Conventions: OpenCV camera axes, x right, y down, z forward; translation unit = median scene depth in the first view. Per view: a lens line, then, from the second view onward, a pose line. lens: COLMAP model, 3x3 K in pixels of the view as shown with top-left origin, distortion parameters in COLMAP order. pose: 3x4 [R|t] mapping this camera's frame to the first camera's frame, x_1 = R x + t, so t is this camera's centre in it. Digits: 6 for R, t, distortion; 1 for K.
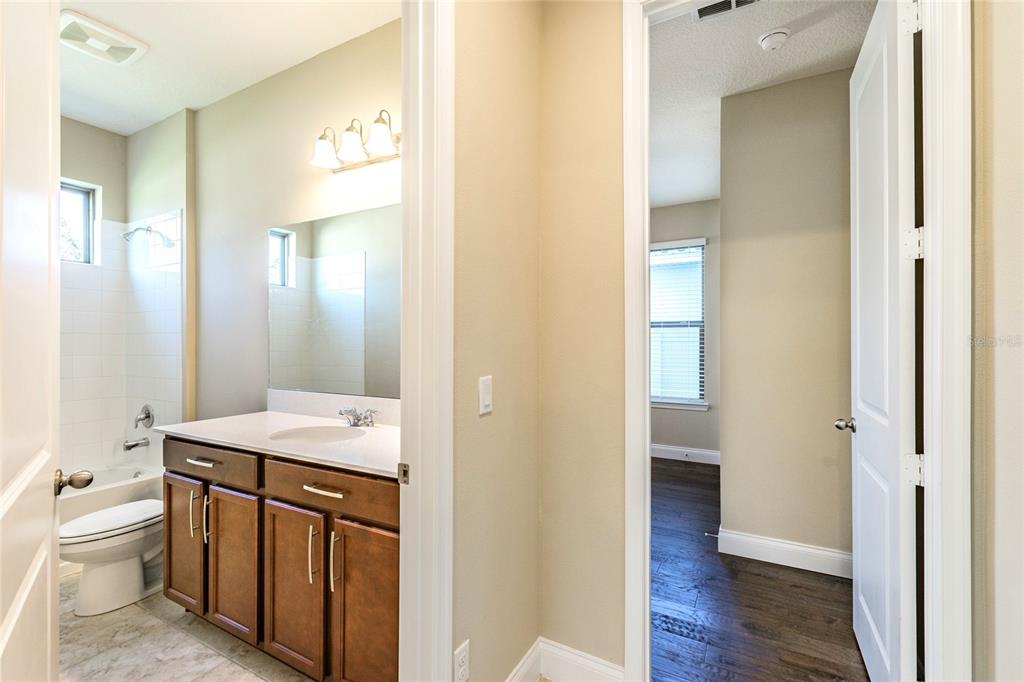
lens RADIAL K [[445.3, 0, 512.0], [0, 445.3, 341.0], [0, 0, 1]] dist [-0.000269, -0.000471]
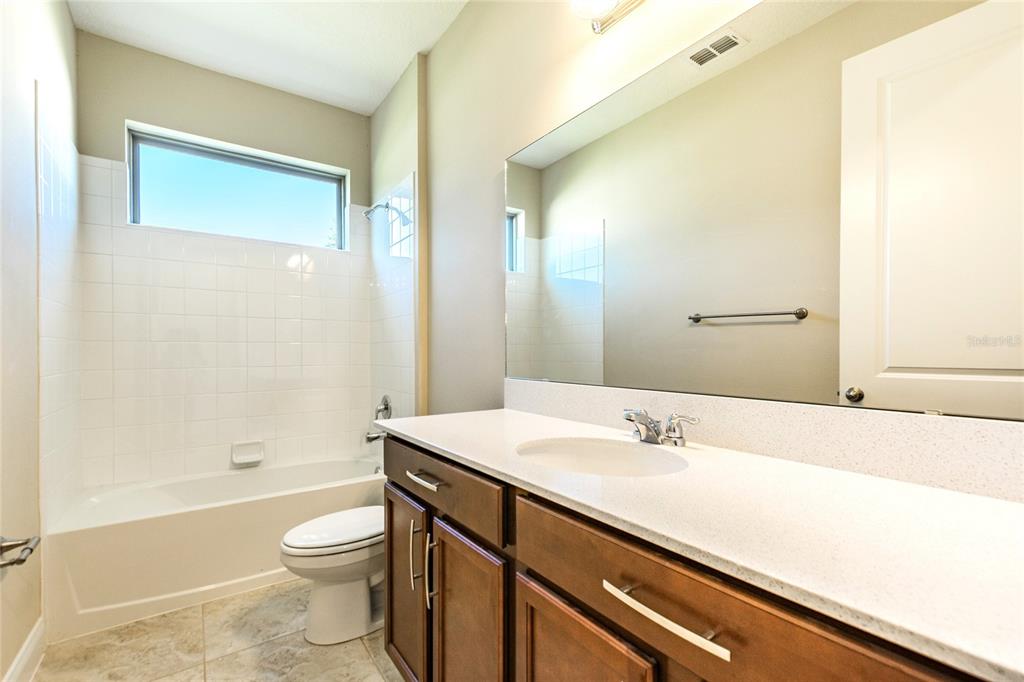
lens RADIAL K [[450.0, 0, 513.1], [0, 450.0, 347.5], [0, 0, 1]] dist [-0.000388, -0.000227]
pose [[0.899488, -0.003623, -0.436930, -0.258934], [0.002652, 0.999992, -0.002834, 0.072064], [0.436937, 0.001390, 0.899491, 0.413640]]
